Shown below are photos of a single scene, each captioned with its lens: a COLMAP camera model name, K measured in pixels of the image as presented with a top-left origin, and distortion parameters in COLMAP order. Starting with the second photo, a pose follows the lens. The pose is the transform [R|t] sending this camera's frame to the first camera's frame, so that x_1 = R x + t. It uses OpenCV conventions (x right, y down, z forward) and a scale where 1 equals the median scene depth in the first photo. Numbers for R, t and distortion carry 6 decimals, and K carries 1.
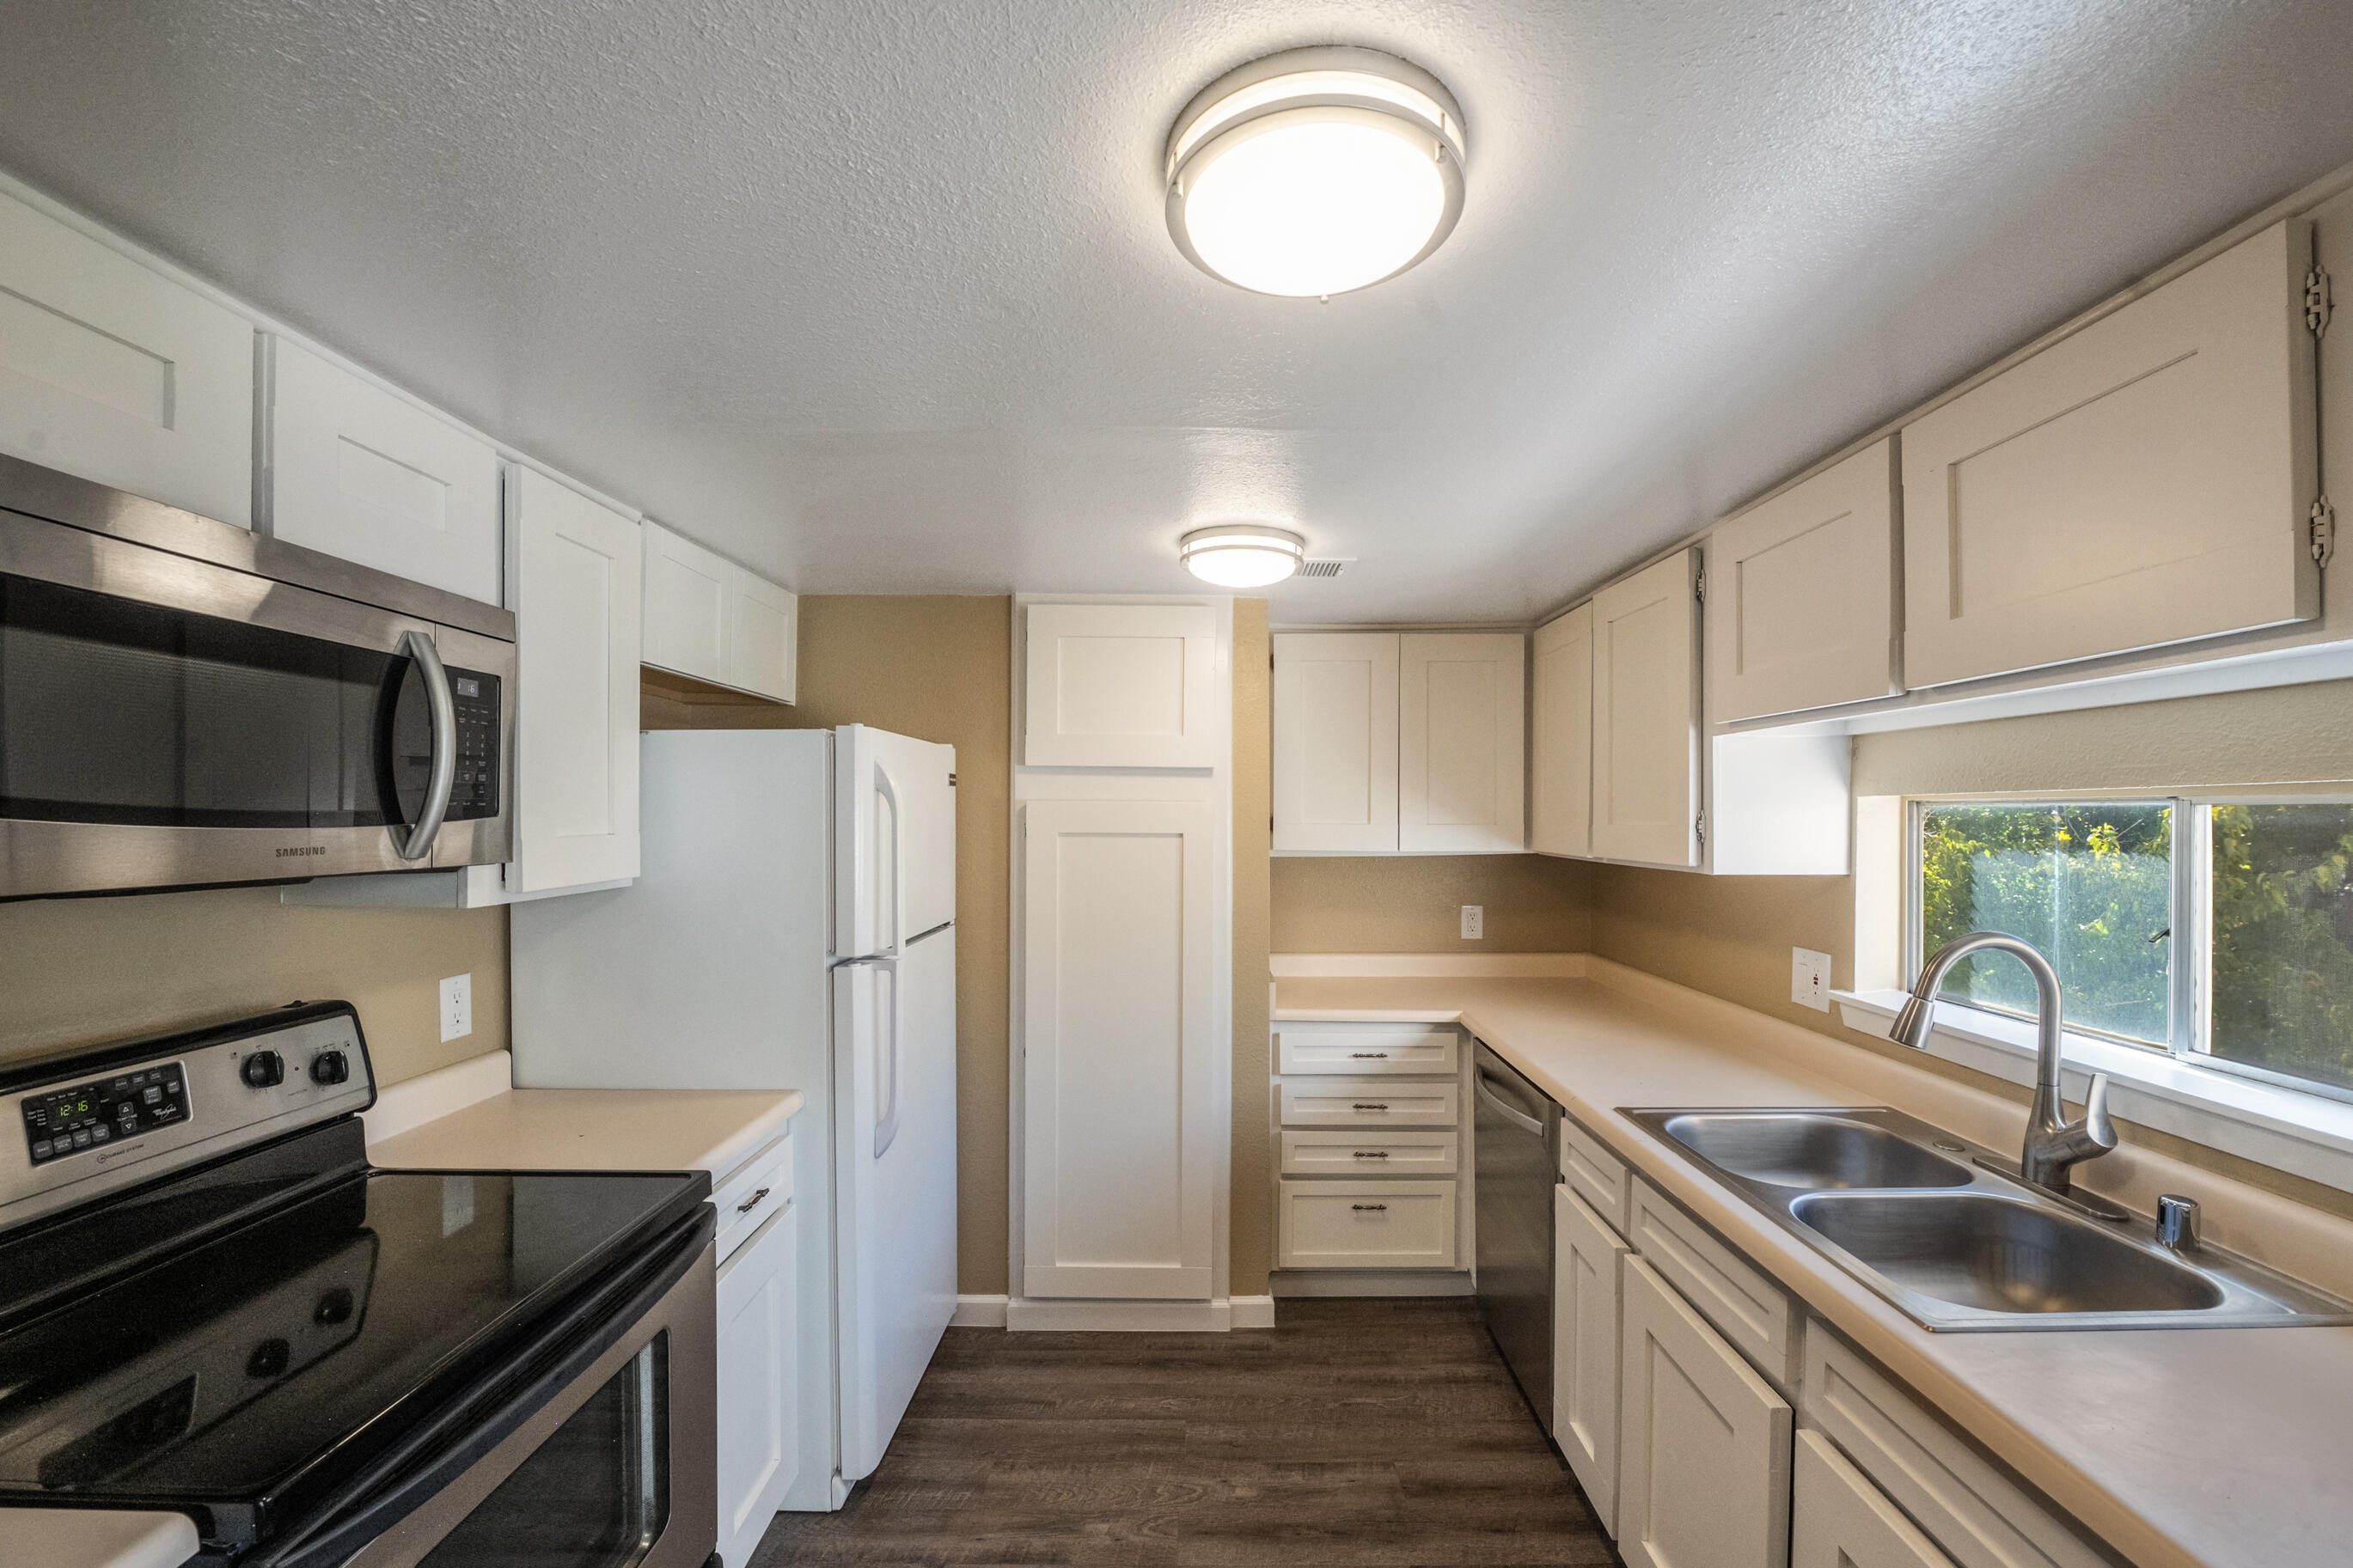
lens RADIAL K [[951.9, 0, 1181.4], [0, 951.9, 805.5], [0, 0, 1]] dist [-0.013235, -0.001645]
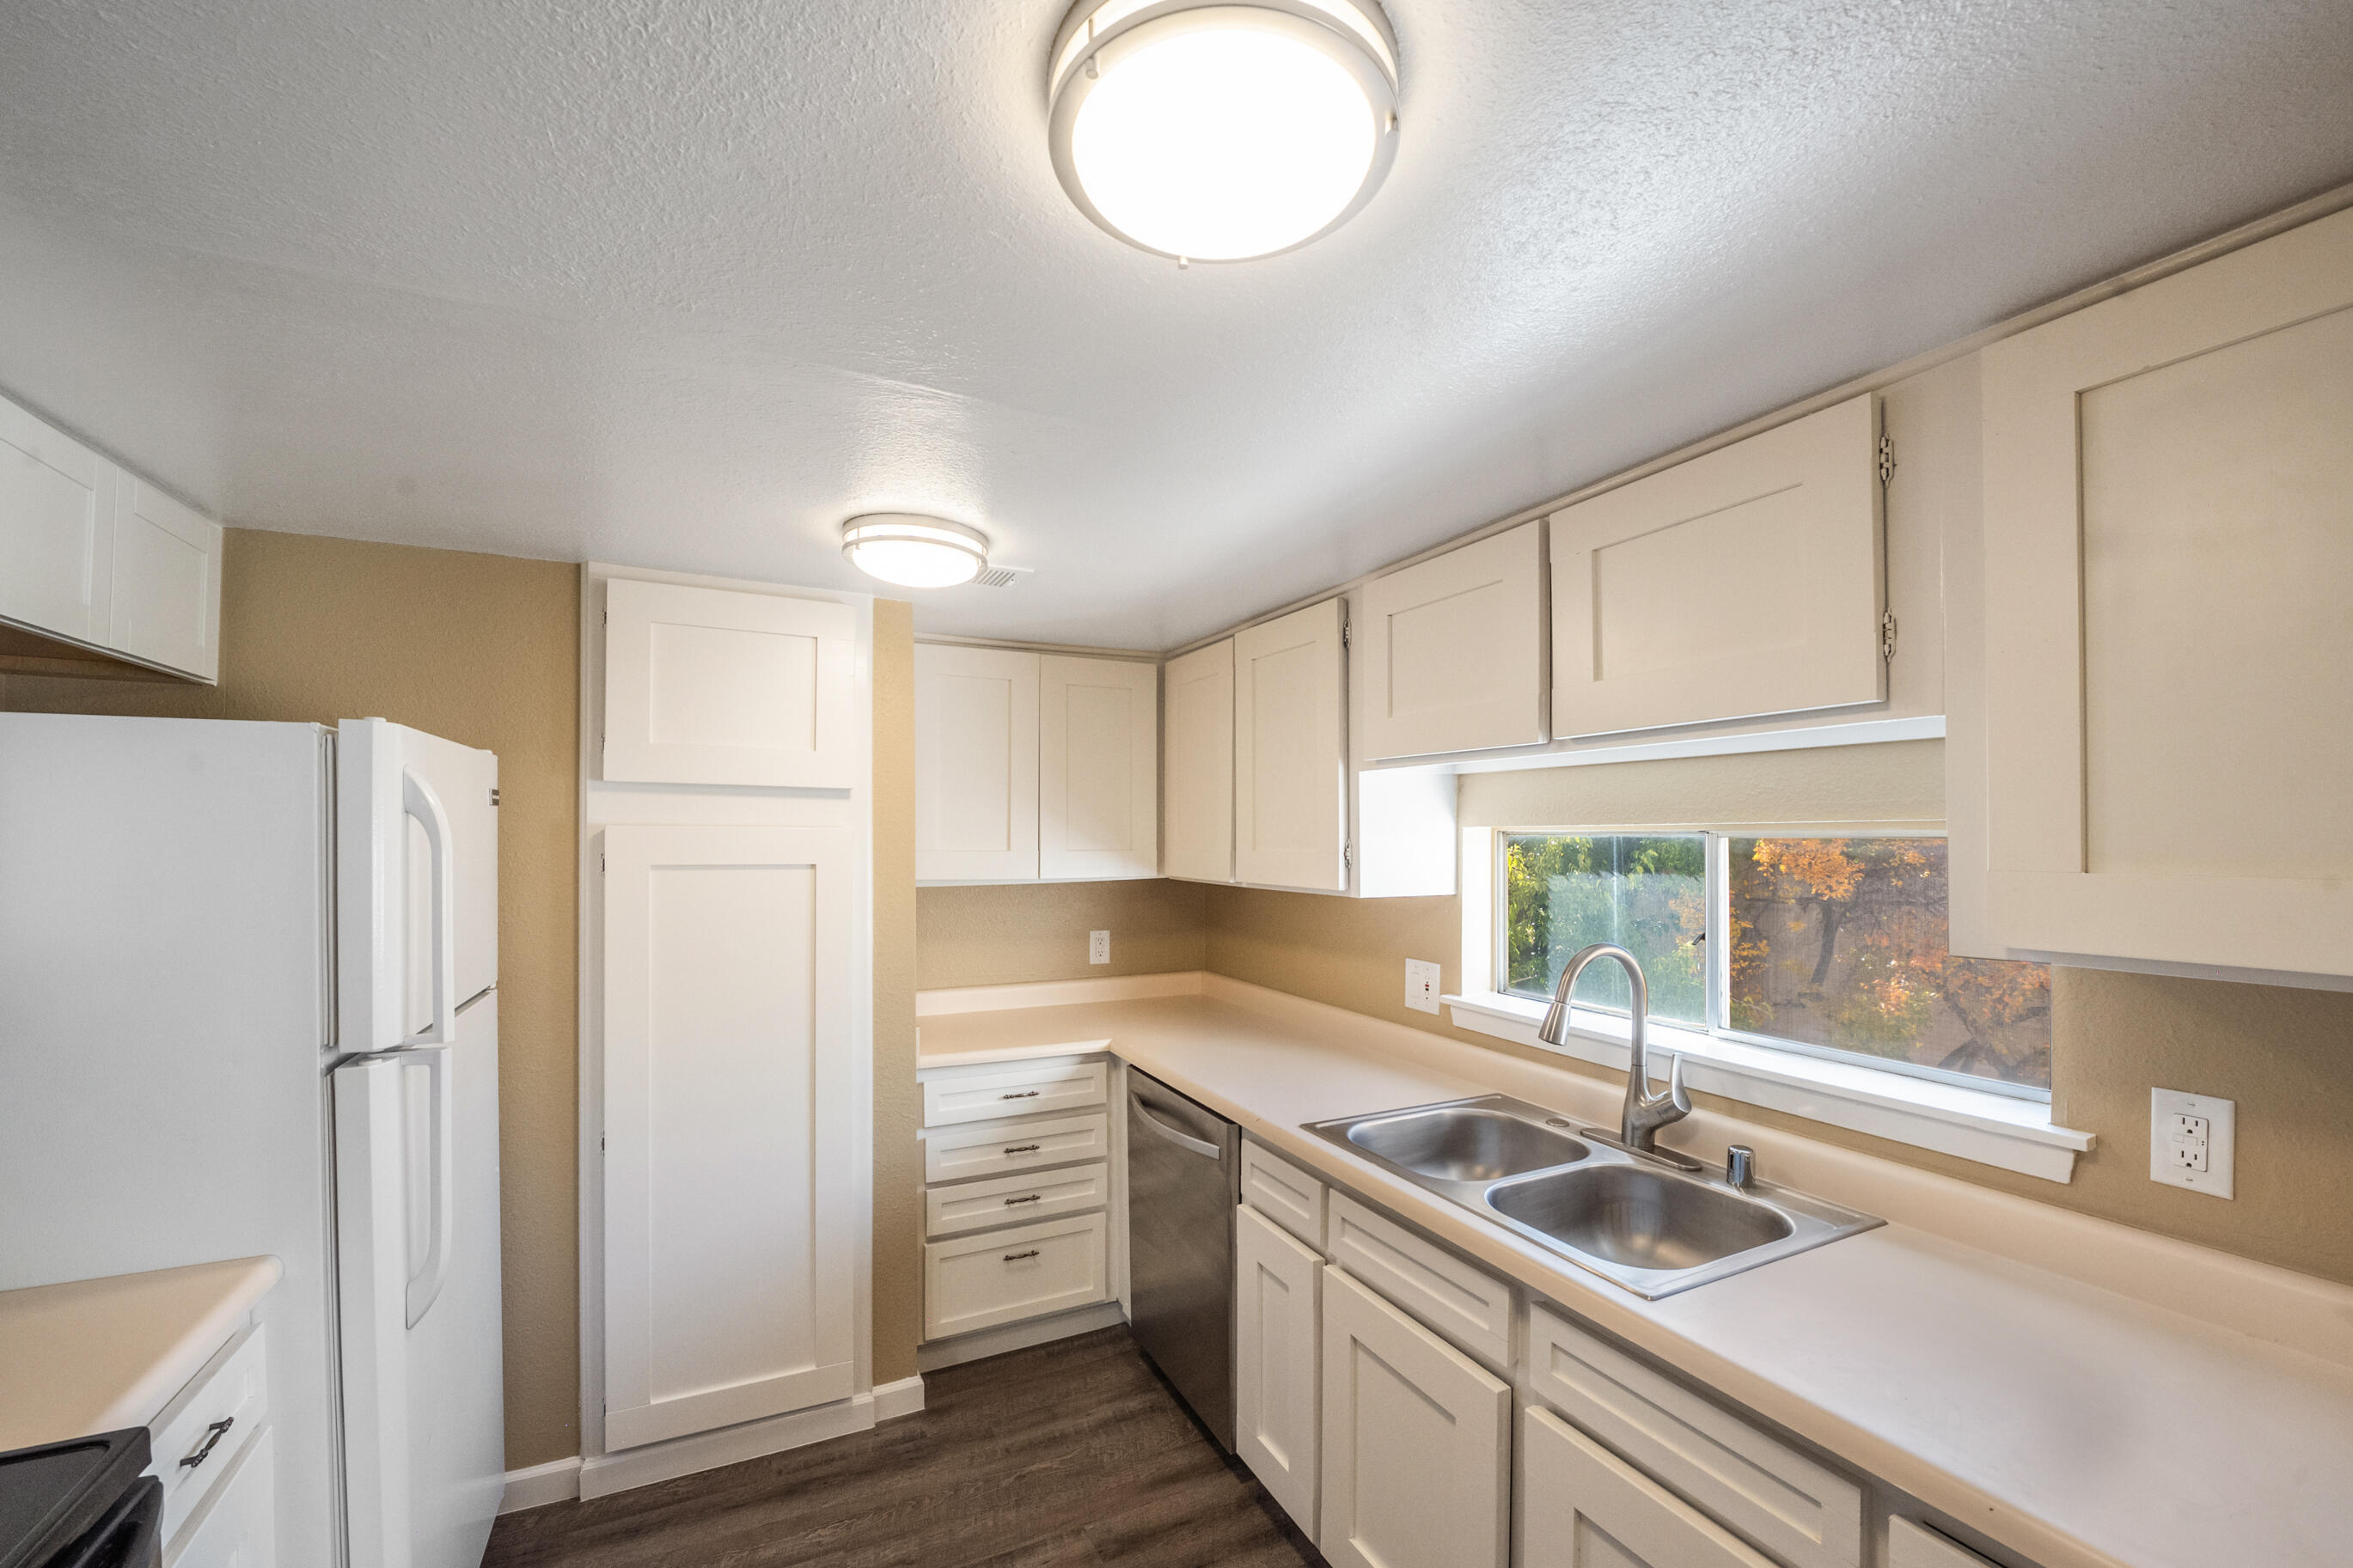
lens RADIAL K [[951.9, 0, 1178.9], [0, 951.9, 823.6], [0, 0, 1]] dist [-0.013235, -0.001645]
pose [[0.895278, 0.005778, 0.445470, -0.112149], [-0.004779, 0.999983, -0.003364, -0.007811], [-0.445482, 0.000883, 0.895291, 0.104317]]
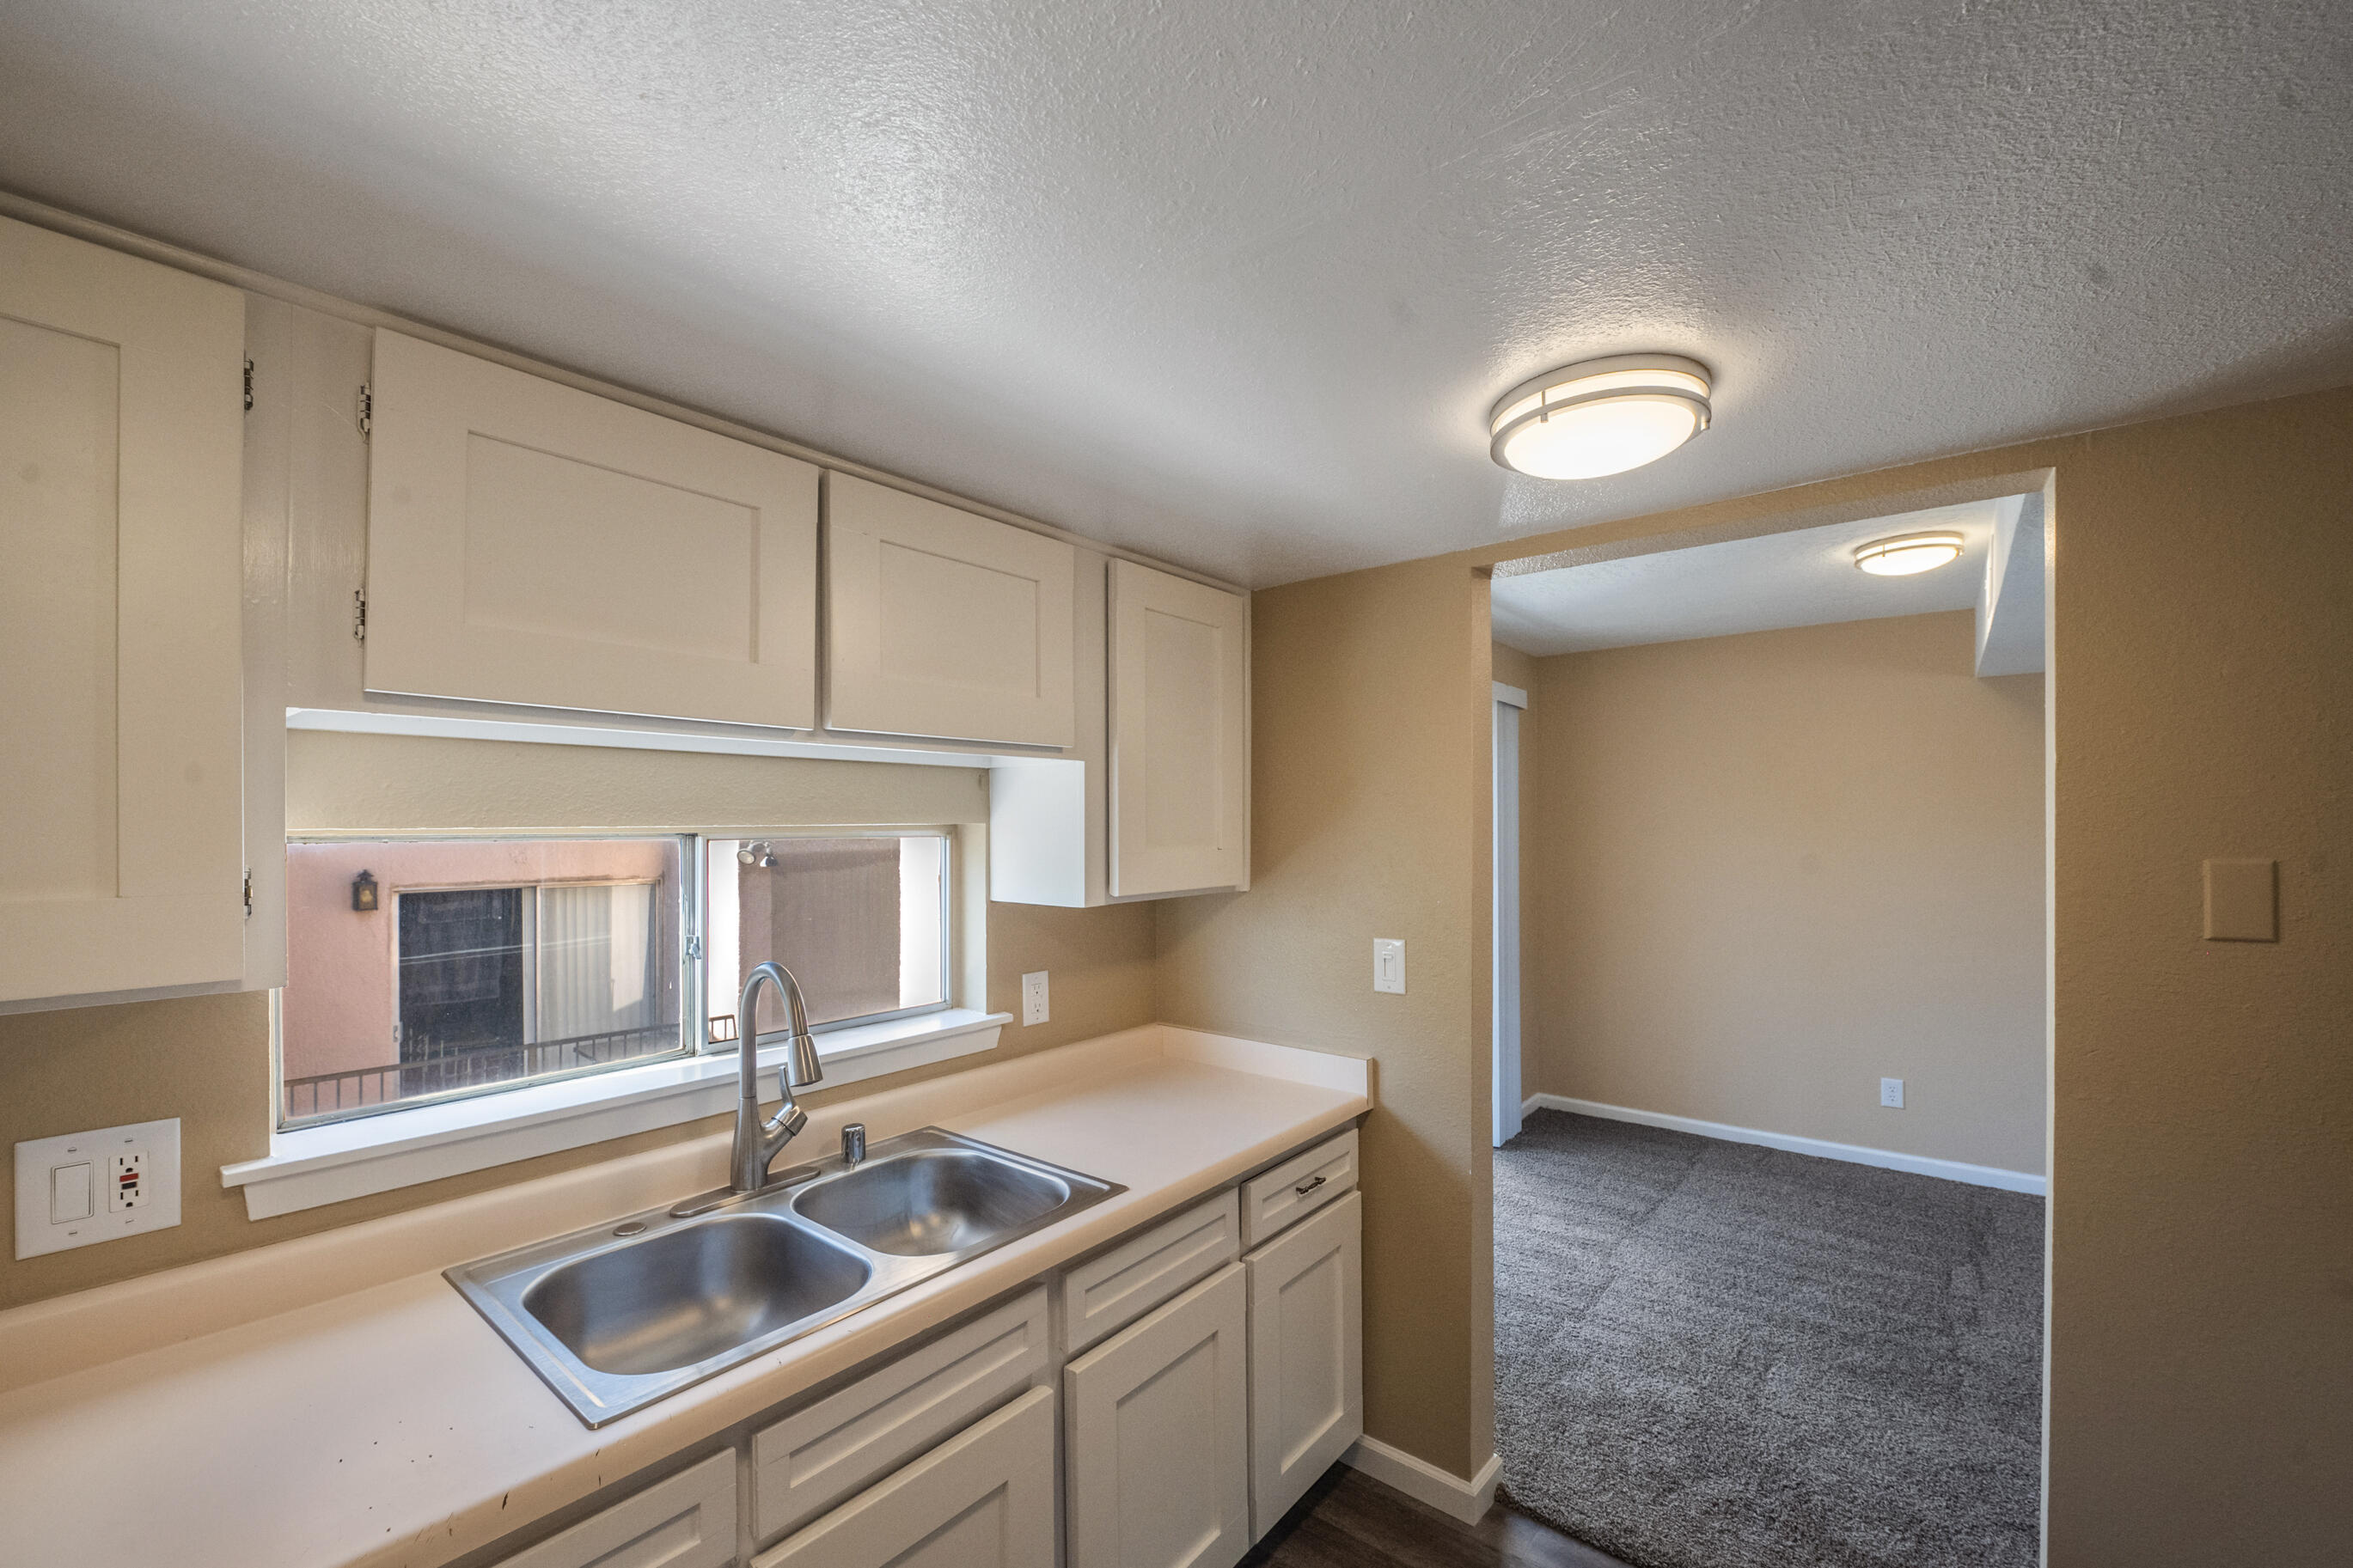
lens RADIAL K [[951.9, 0, 1135.9], [0, 951.9, 829.1], [0, 0, 1]] dist [-0.013235, -0.001645]
pose [[-0.767759, 0.010194, 0.640658, -0.091631], [0.006275, 0.999945, -0.008392, -0.002452], [-0.640708, -0.002423, -0.767781, 1.044874]]
